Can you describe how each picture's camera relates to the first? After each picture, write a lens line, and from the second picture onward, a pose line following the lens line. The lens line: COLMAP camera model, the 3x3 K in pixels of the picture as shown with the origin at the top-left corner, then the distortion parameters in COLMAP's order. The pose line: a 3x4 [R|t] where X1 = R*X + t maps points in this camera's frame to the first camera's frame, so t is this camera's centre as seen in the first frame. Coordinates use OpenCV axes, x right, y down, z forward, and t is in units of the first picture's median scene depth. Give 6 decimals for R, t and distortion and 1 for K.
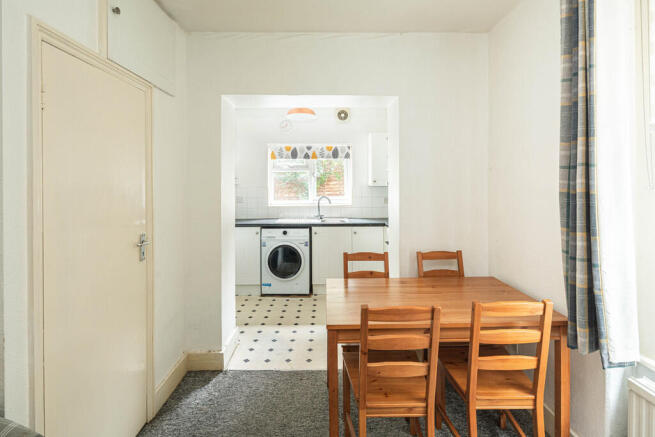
lens RADIAL K [[322.4, 0, 326.2], [0, 322.4, 183.6], [0, 0, 1]] dist [-0.000548, -0.007541]
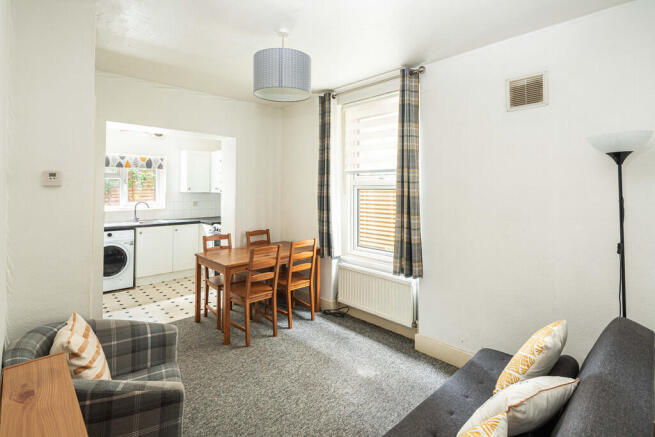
lens RADIAL K [[322.4, 0, 326.2], [0, 322.4, 183.6], [0, 0, 1]] dist [-0.000548, -0.007541]
pose [[0.737442, 0.015950, 0.675222, -0.325242], [-0.004628, 0.999817, -0.018563, -0.006693], [-0.675394, 0.010565, 0.737381, -0.312972]]
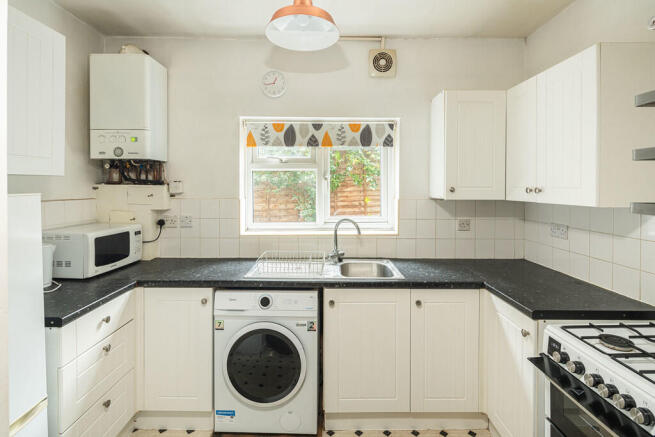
lens RADIAL K [[322.4, 0, 326.2], [0, 322.4, 183.6], [0, 0, 1]] dist [-0.000548, -0.007541]
pose [[0.999901, 0.006761, -0.012336, -0.036354], [-0.006890, 0.999922, -0.010382, -0.010595], [0.012265, 0.010466, 0.999870, 0.537573]]
